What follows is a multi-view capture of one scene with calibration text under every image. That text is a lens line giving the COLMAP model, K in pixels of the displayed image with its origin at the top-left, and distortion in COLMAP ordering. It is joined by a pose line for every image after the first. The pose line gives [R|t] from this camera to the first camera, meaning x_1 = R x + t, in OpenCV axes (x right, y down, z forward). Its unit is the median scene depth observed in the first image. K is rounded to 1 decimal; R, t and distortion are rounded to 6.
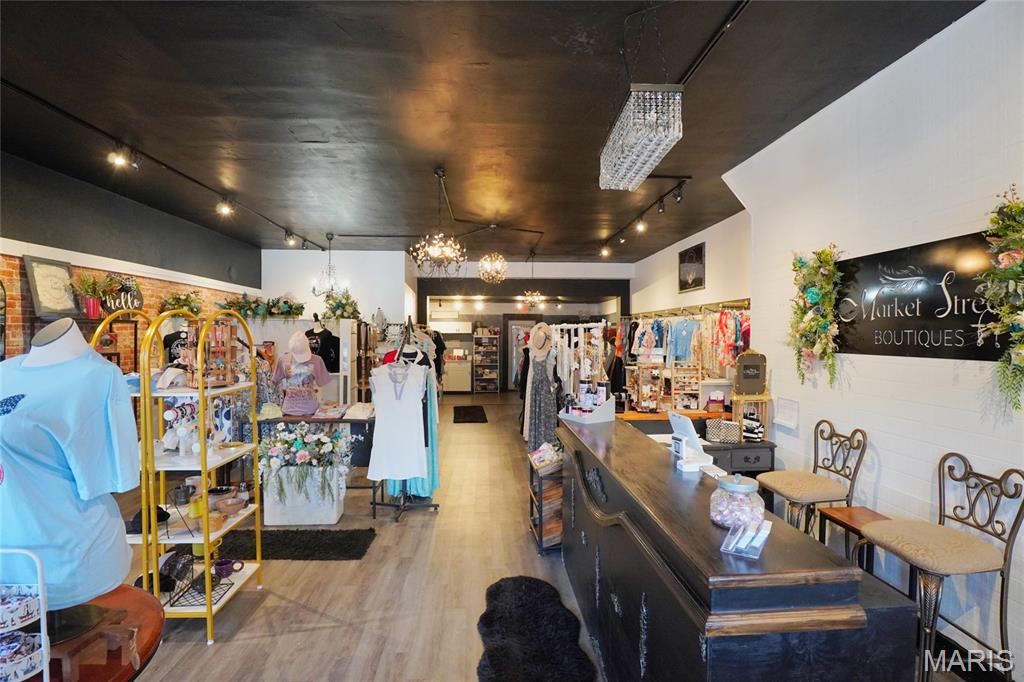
lens RADIAL K [[504.2, 0, 509.7], [0, 504.2, 339.5], [0, 0, 1]] dist [-0.006736, -0.000579]
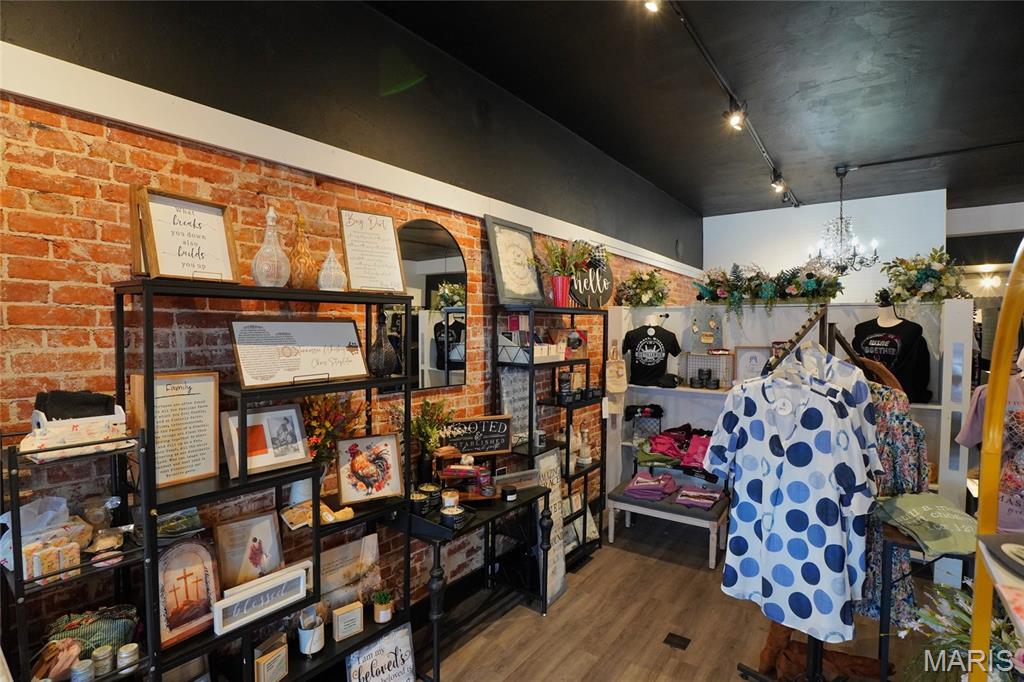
lens RADIAL K [[504.2, 0, 512.7], [0, 504.2, 344.1], [0, 0, 1]] dist [-0.006736, -0.000579]
pose [[0.775587, 0.015796, -0.631043, -0.441753], [-0.003459, 0.999778, 0.020775, -0.006573], [0.631231, -0.013930, 0.775470, 0.427213]]
